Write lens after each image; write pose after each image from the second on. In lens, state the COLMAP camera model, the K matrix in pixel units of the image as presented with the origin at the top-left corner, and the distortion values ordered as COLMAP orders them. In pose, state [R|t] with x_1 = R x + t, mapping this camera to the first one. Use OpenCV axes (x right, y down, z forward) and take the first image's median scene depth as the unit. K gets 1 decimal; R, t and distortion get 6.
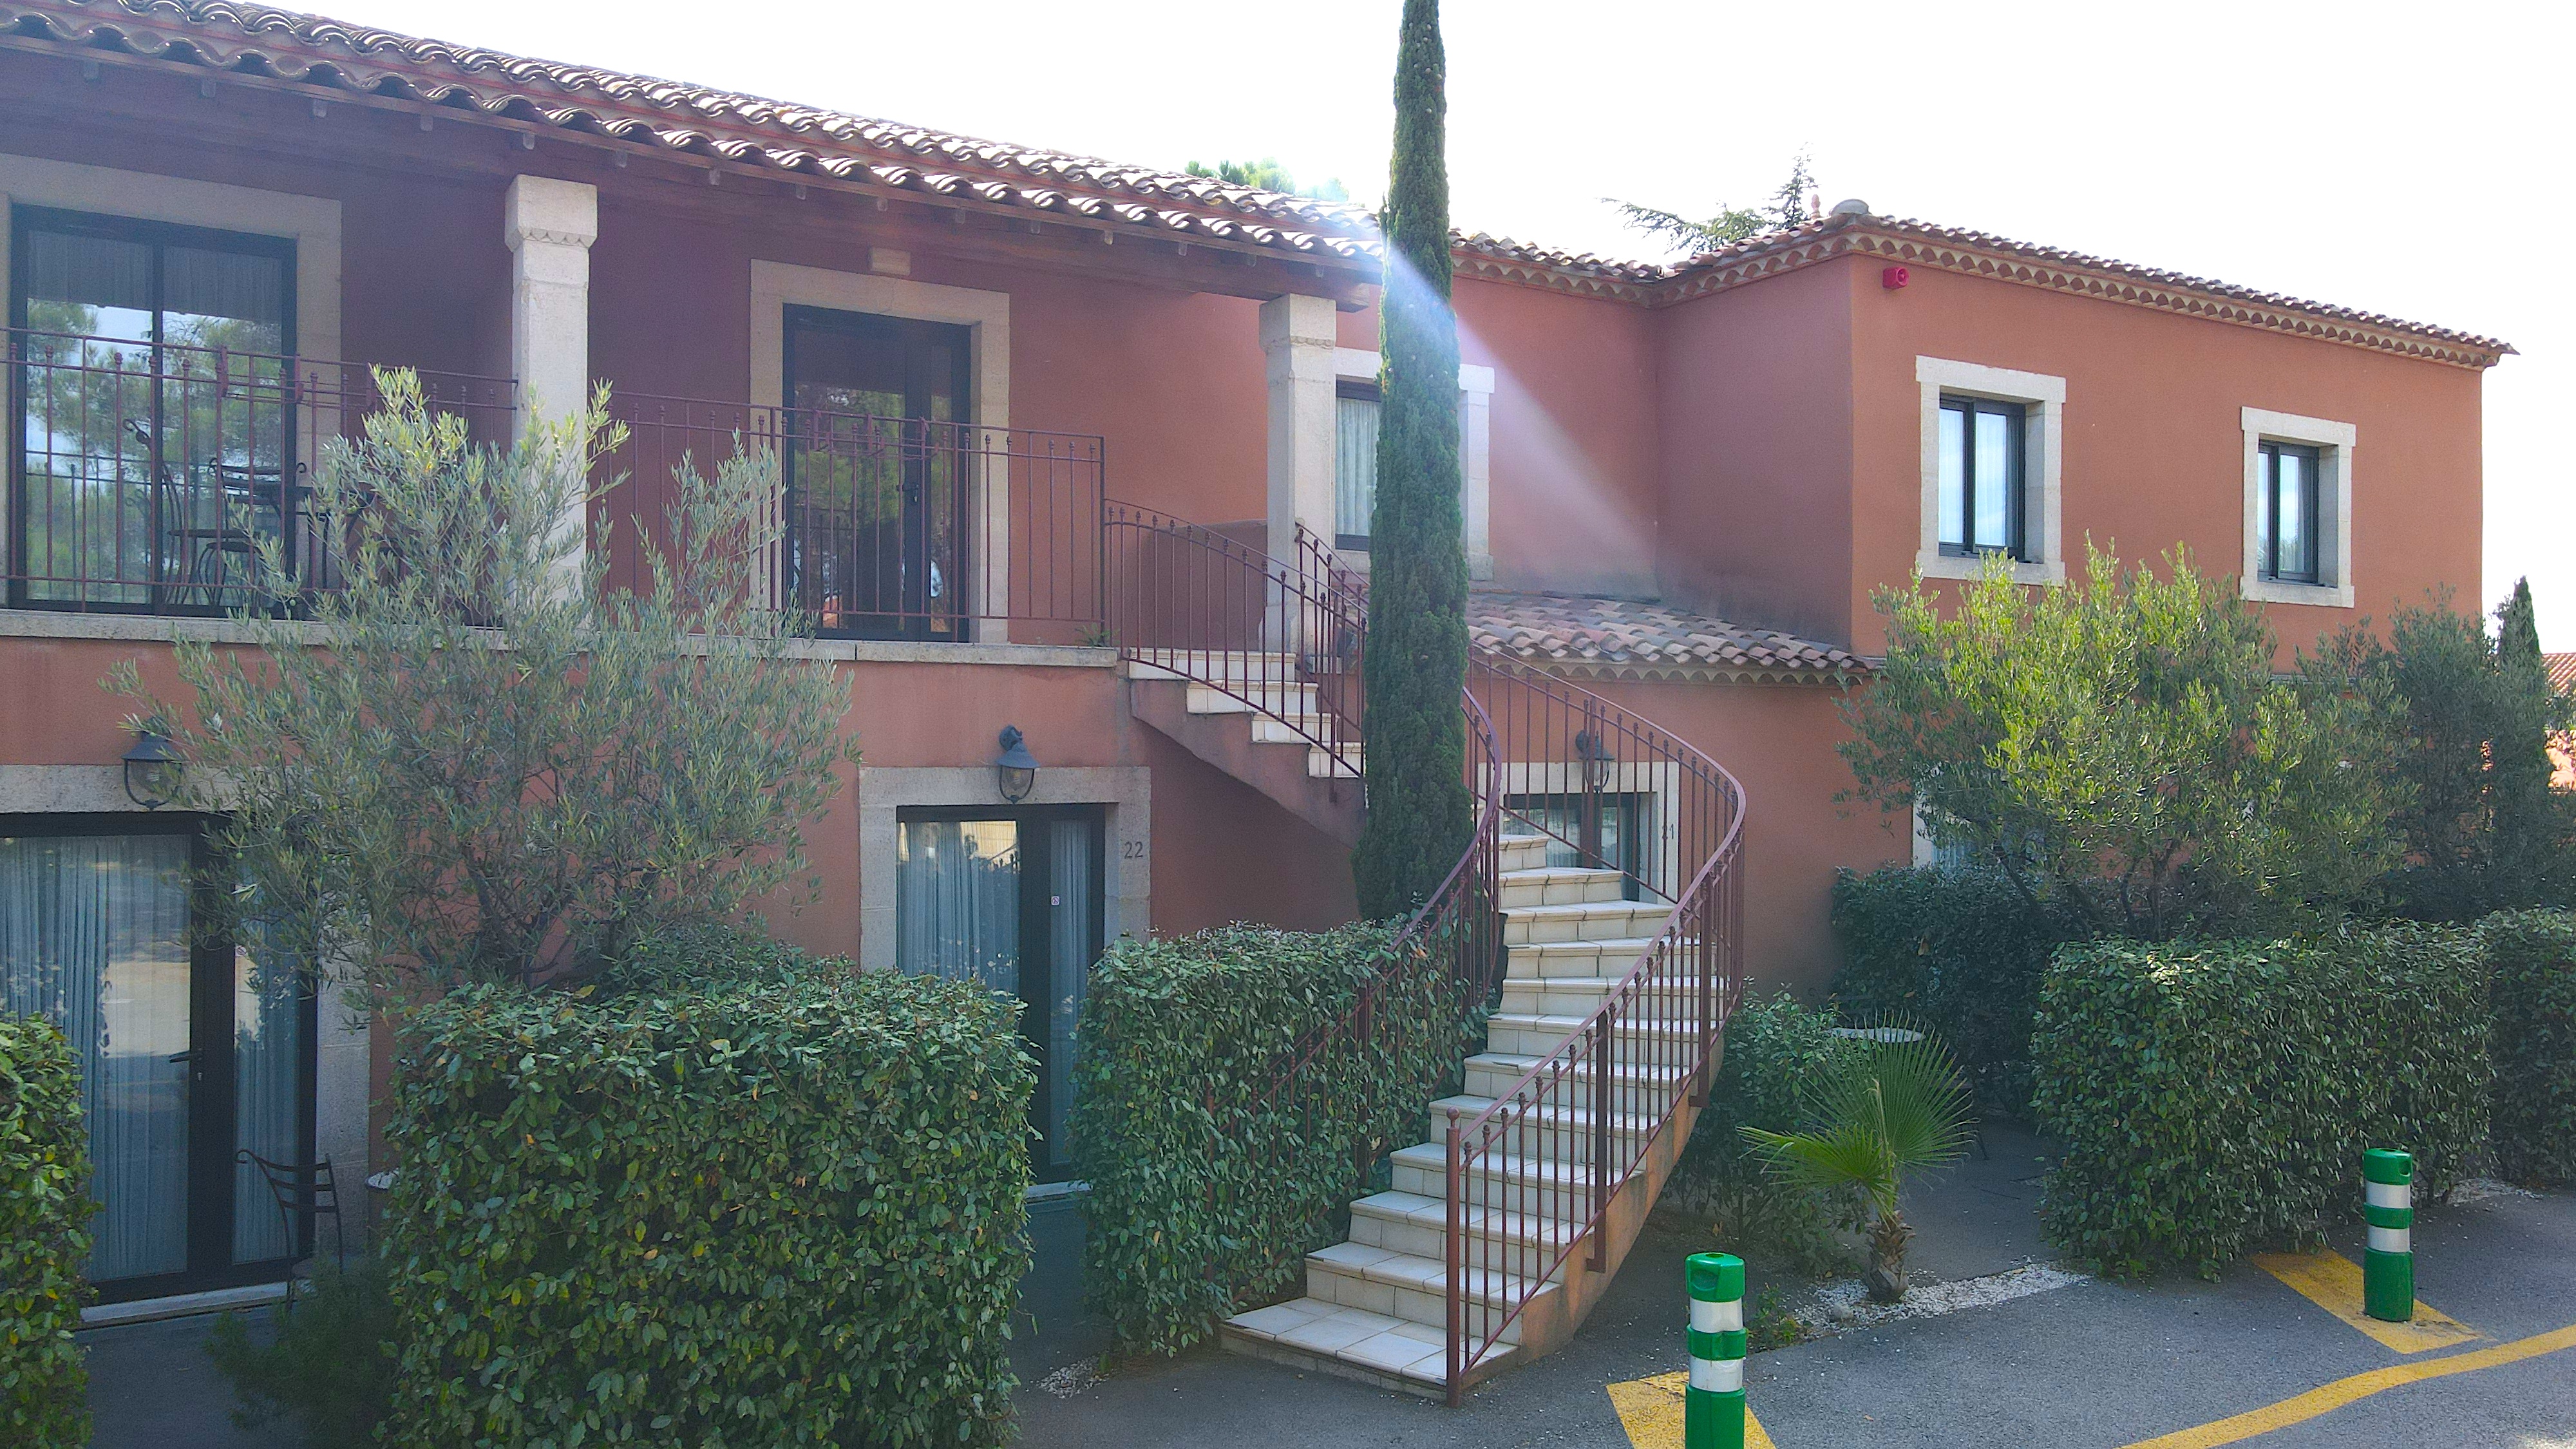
lens RADIAL K [[1901.0, 0, 1291.2], [0, 1901.0, 738.6], [0, 0, 1]] dist [-0.000539, 0.032262]
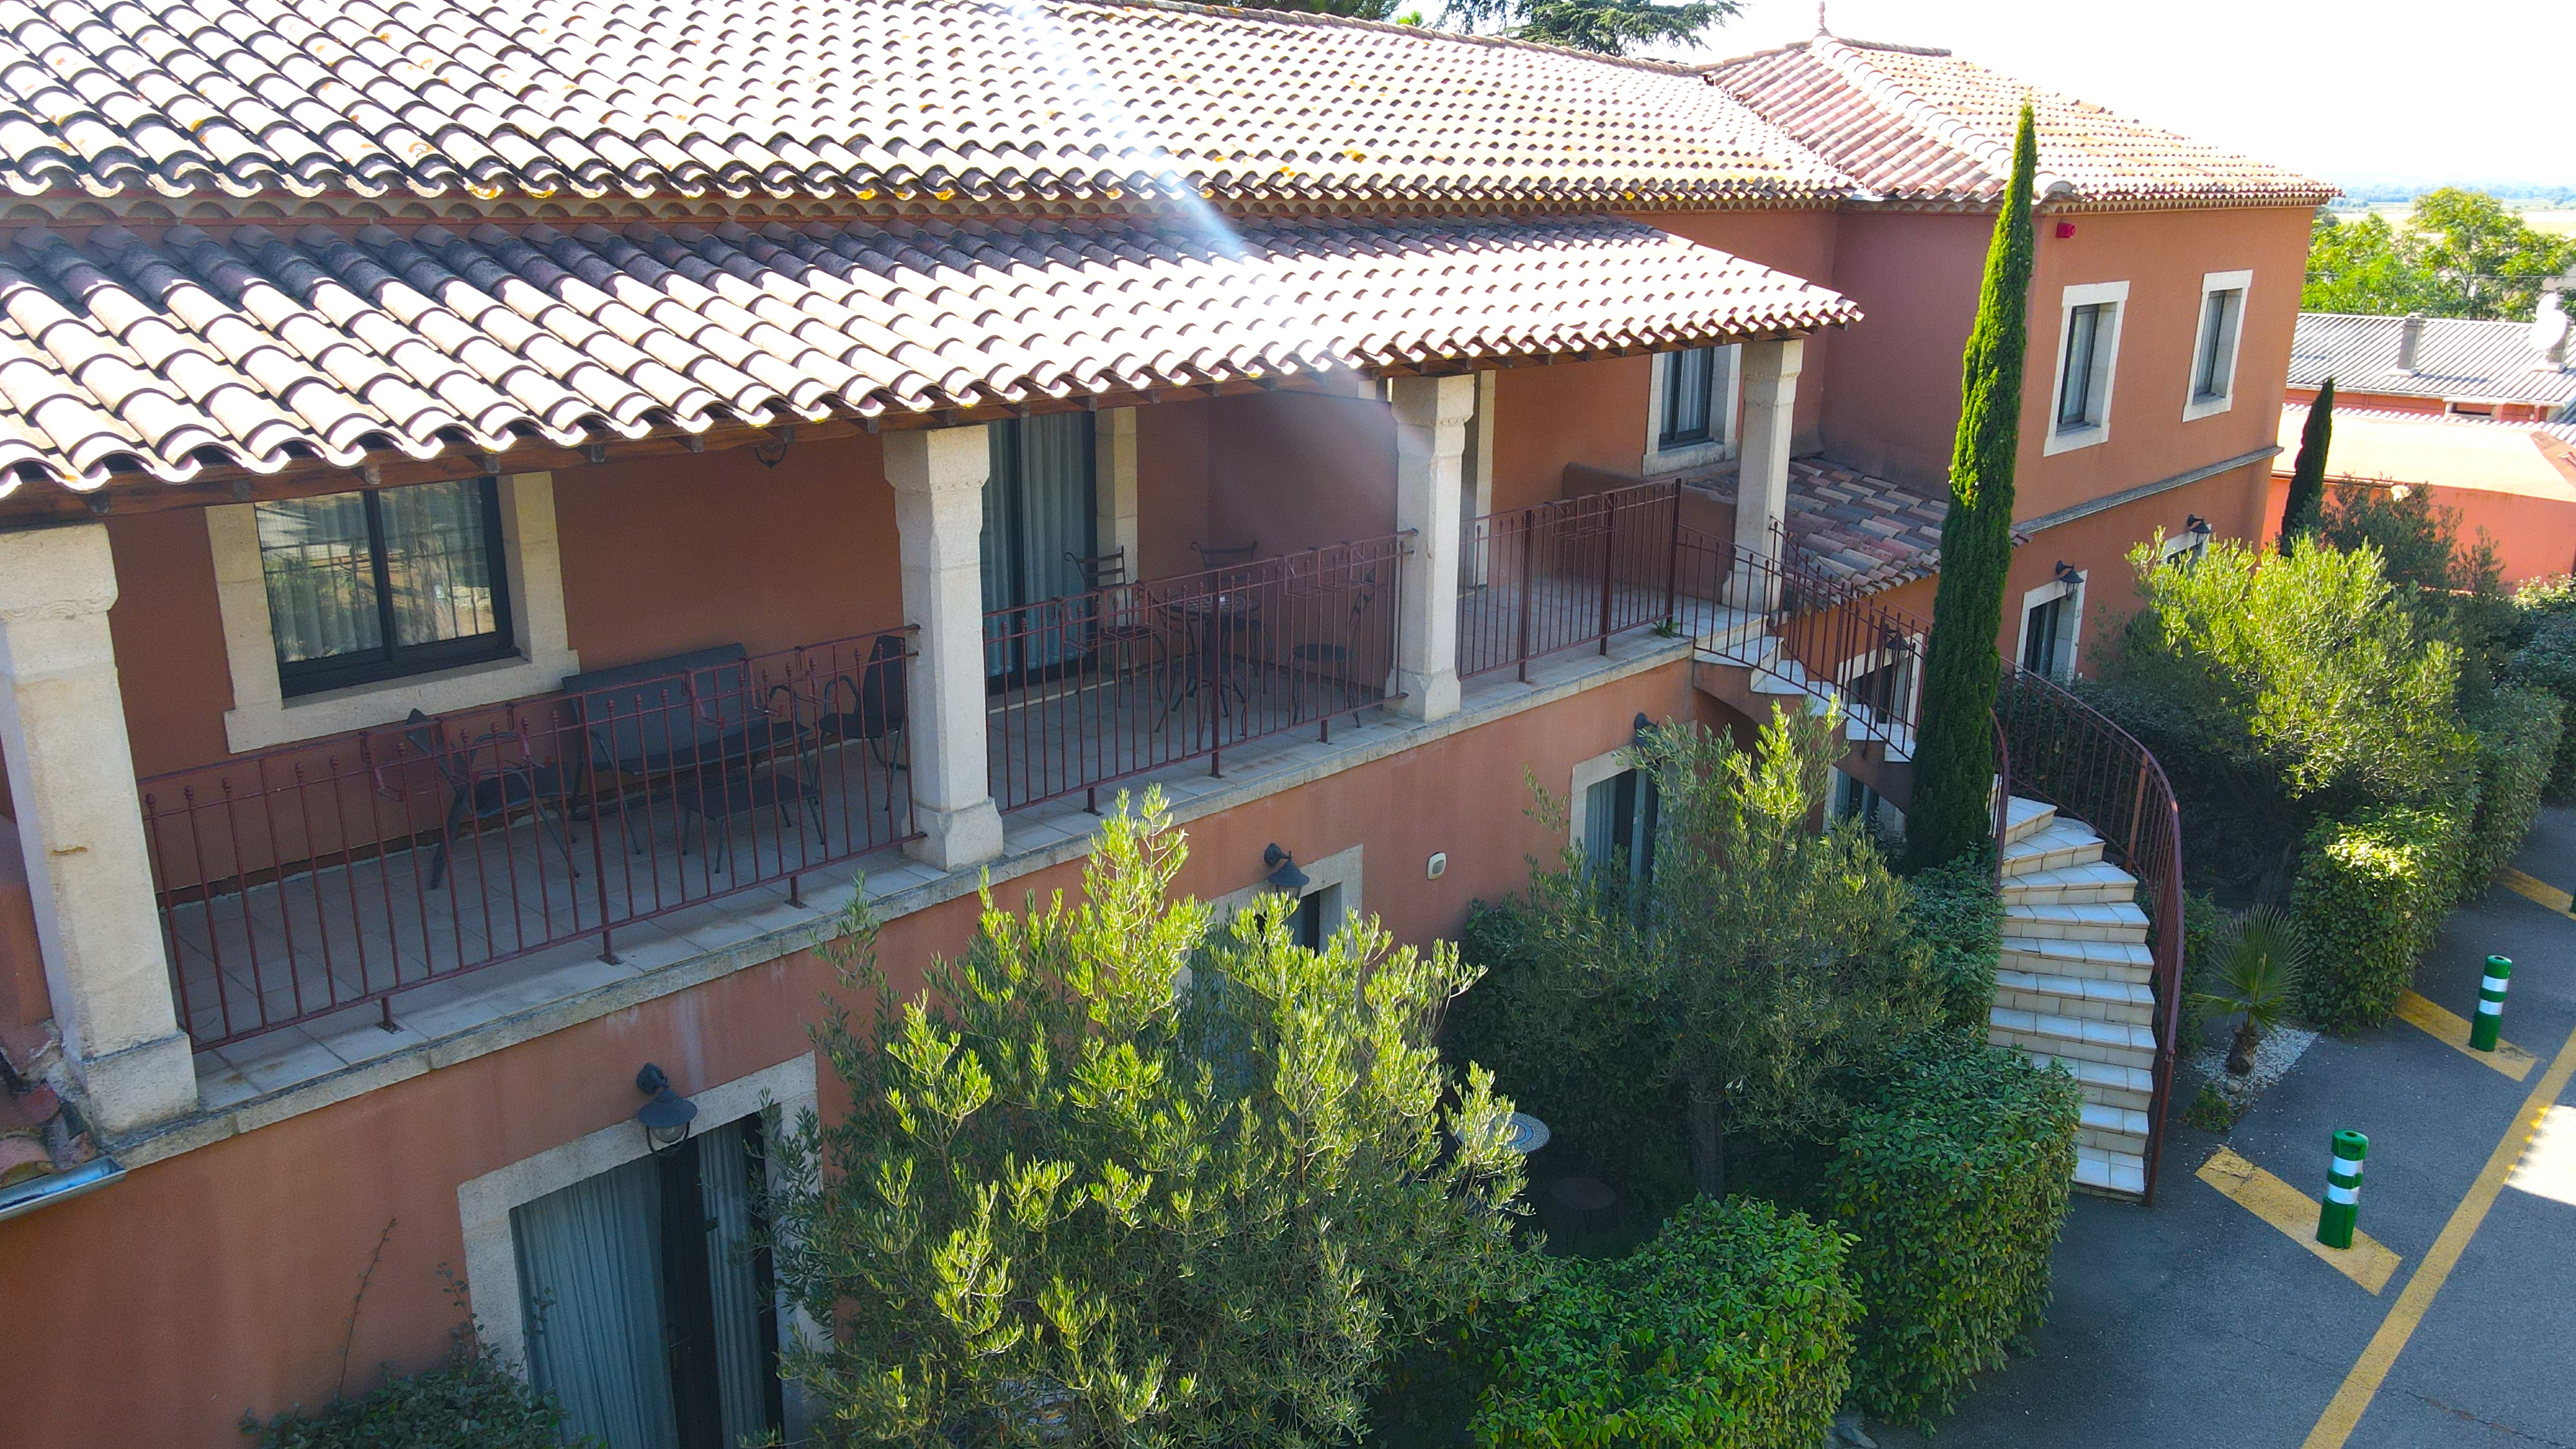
lens RADIAL K [[1901.0, 0, 1291.2], [0, 1901.0, 738.6], [0, 0, 1]] dist [-0.000539, 0.032262]
pose [[0.958937, -0.075777, 0.273309, -0.885762], [-0.006786, 0.957241, 0.289211, -0.444355], [-0.283538, -0.279190, 0.917420, -0.205425]]
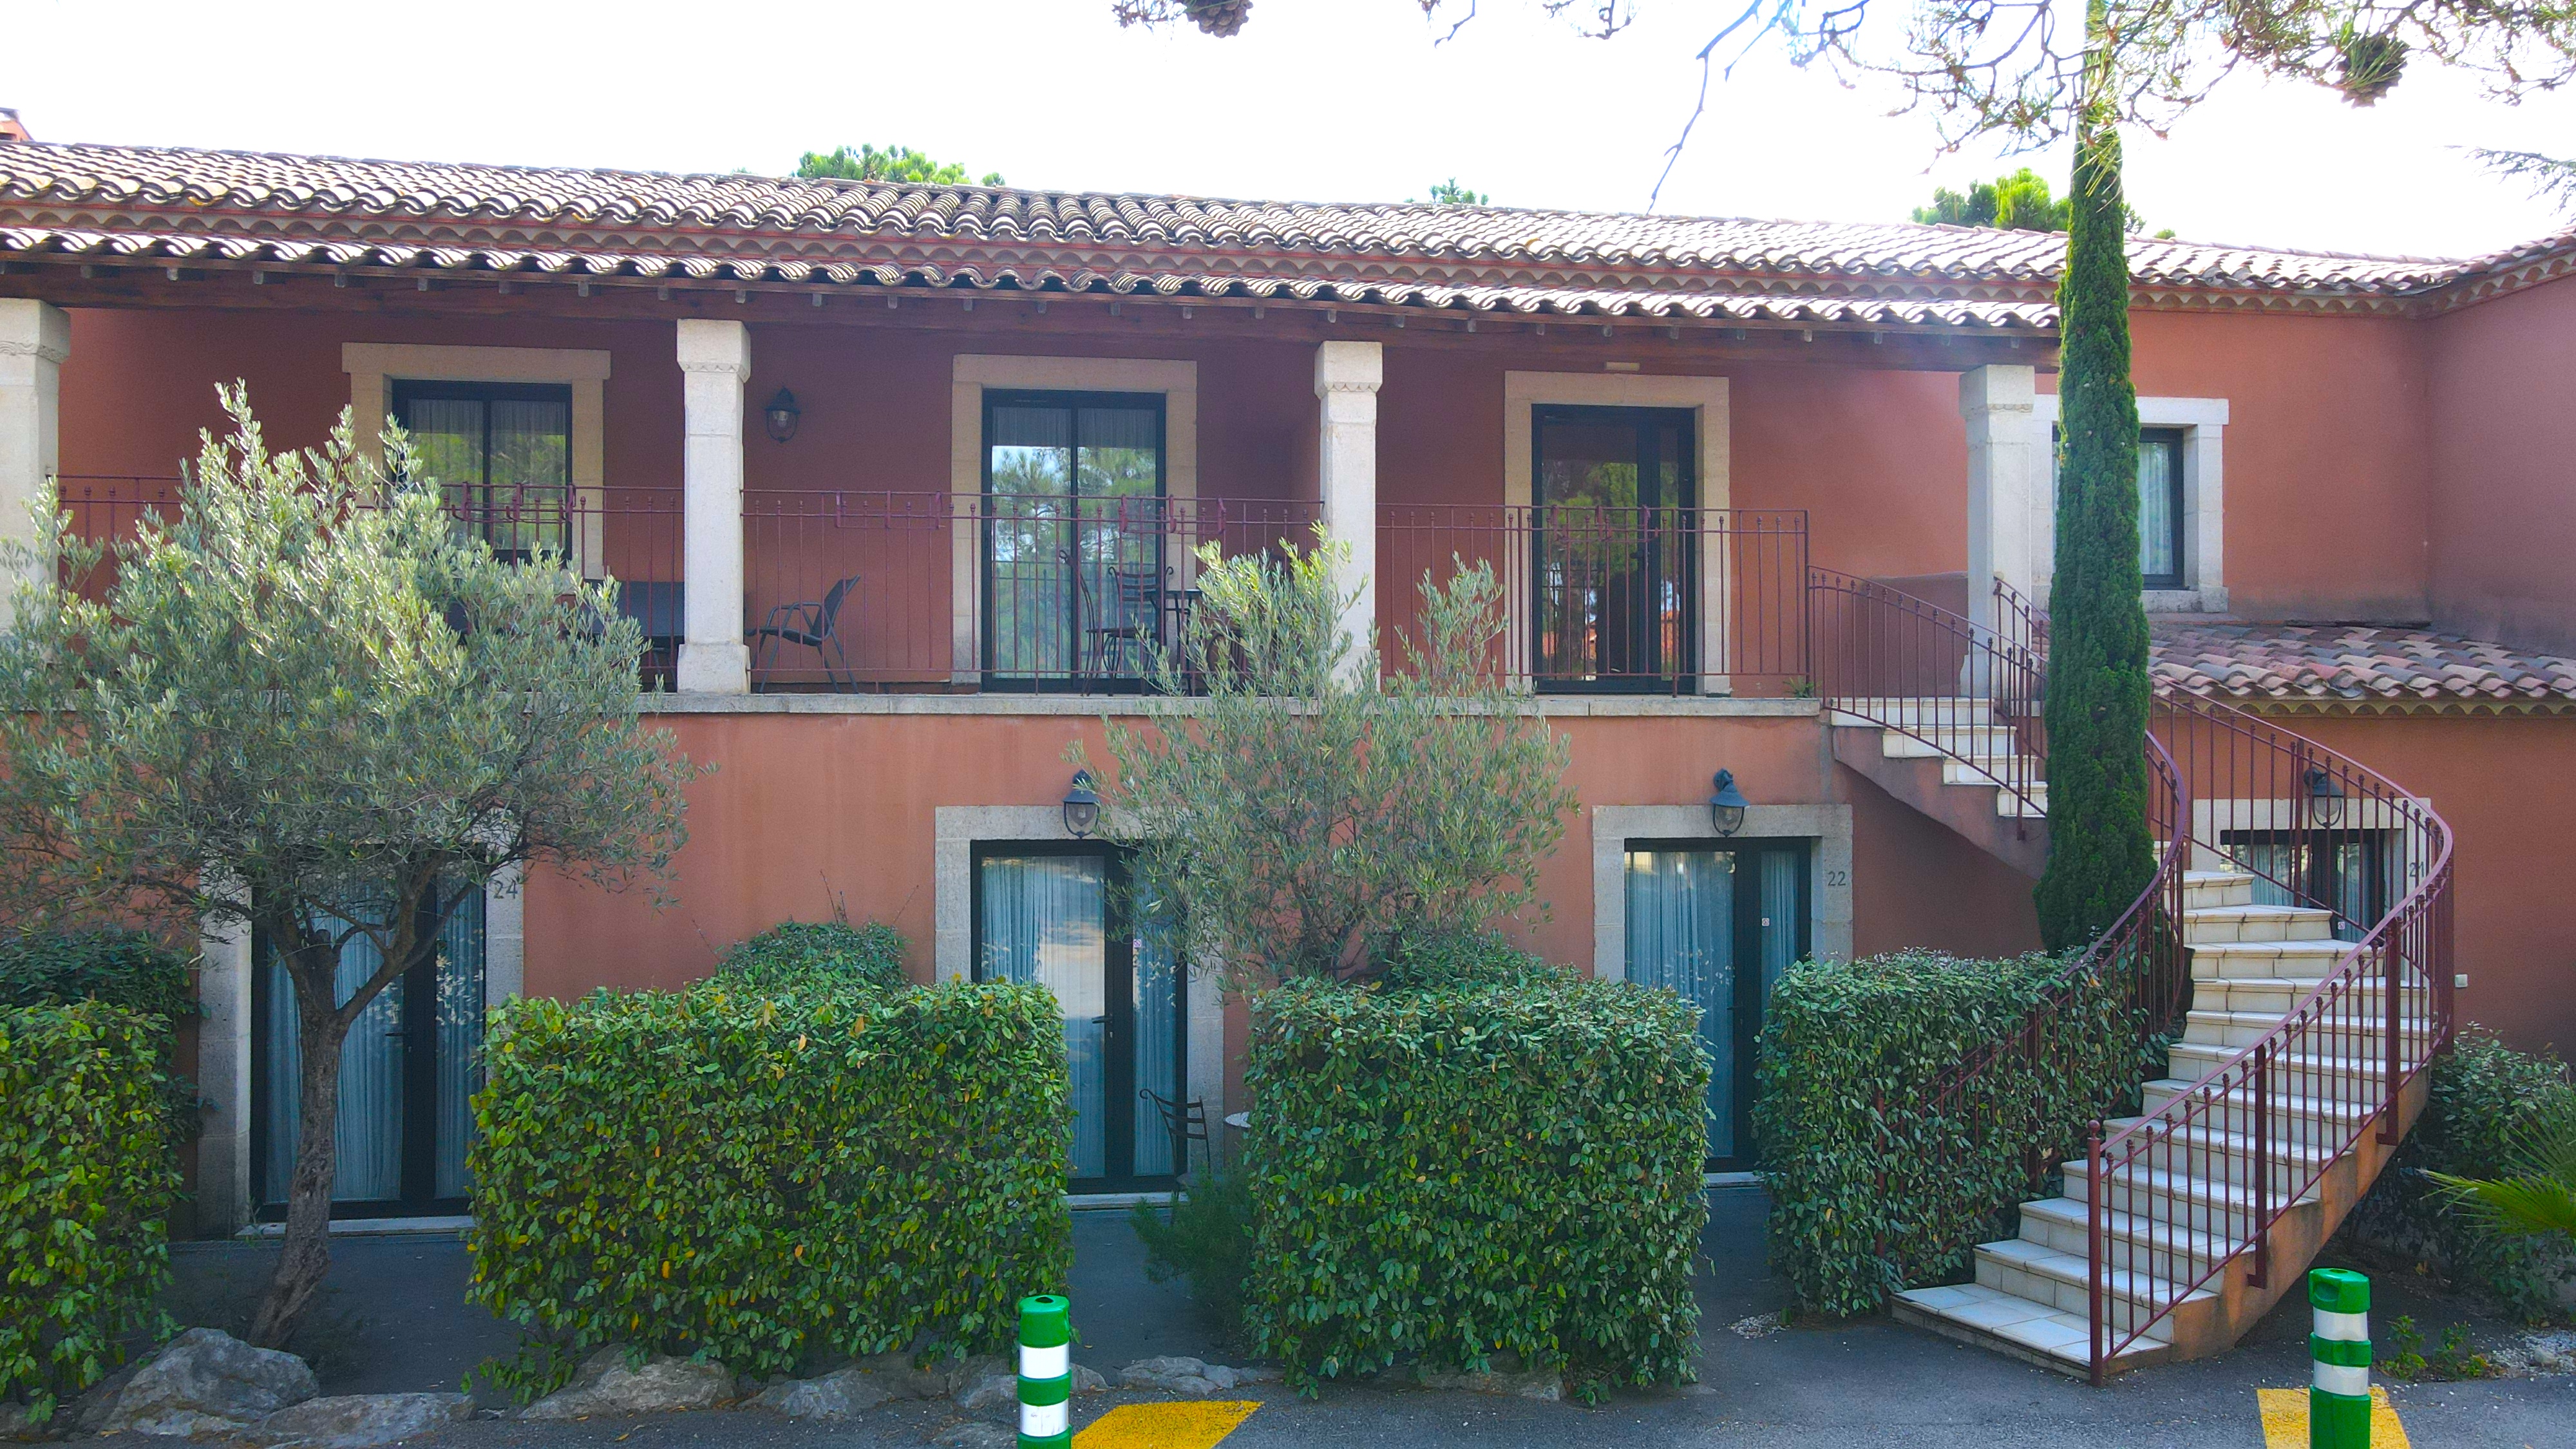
lens RADIAL K [[1901.3, 0, 1292.3], [0, 1901.3, 736.9], [0, 0, 1]] dist [-0.015987, 0.070310]
pose [[0.920752, -0.007389, -0.390077, 0.071337], [0.006068, 0.999971, -0.004618, -0.026287], [0.390100, 0.001885, 0.920771, -0.185387]]
